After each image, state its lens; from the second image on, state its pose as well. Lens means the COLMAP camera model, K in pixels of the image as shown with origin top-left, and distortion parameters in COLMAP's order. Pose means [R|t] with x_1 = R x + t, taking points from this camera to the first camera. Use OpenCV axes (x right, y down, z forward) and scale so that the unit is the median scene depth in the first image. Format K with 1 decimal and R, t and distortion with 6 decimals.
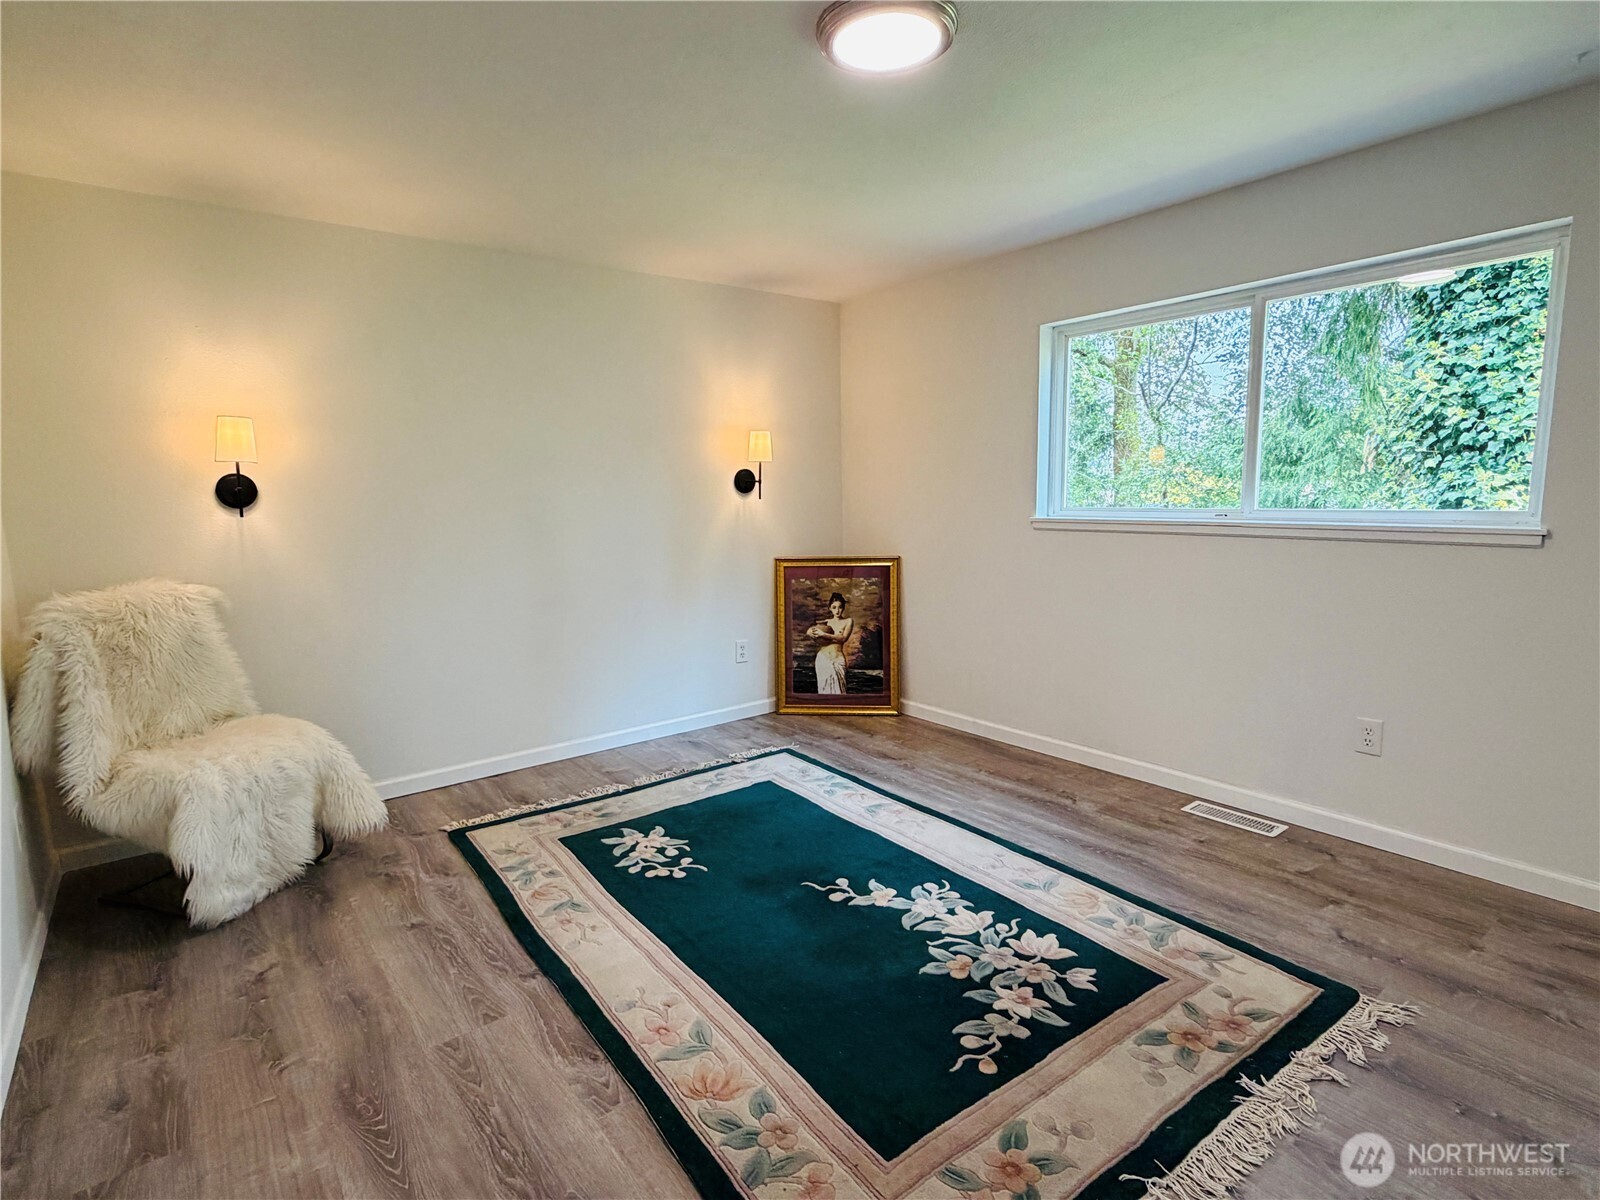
lens RADIAL K [[806.8, 0, 802.5], [0, 806.8, 603.0], [0, 0, 1]] dist [0.000594, -0.002909]
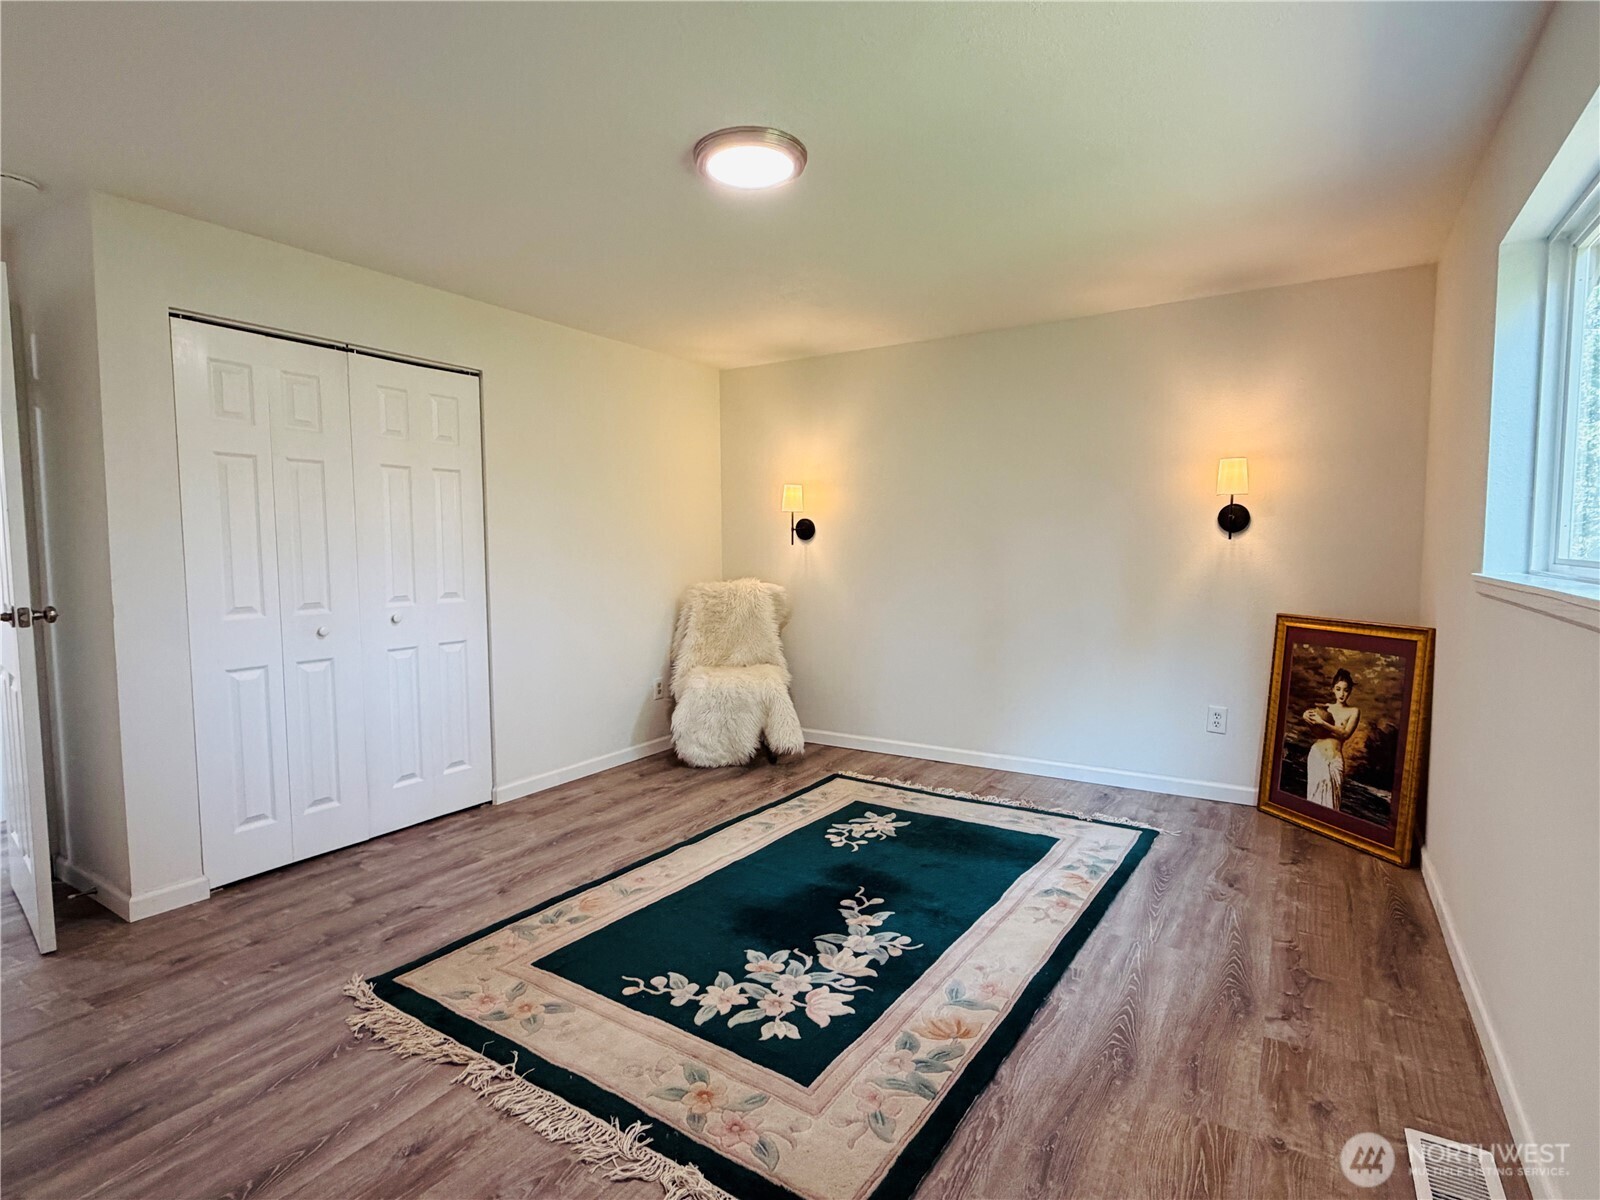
lens RADIAL K [[806.8, 0, 800.0], [0, 806.8, 596.3], [0, 0, 1]] dist [0.000594, -0.002909]
pose [[0.355375, 0.076772, -0.931566, 0.806078], [-0.132830, 0.990655, 0.030969, -0.052806], [0.925238, 0.112734, 0.362252, 0.411500]]
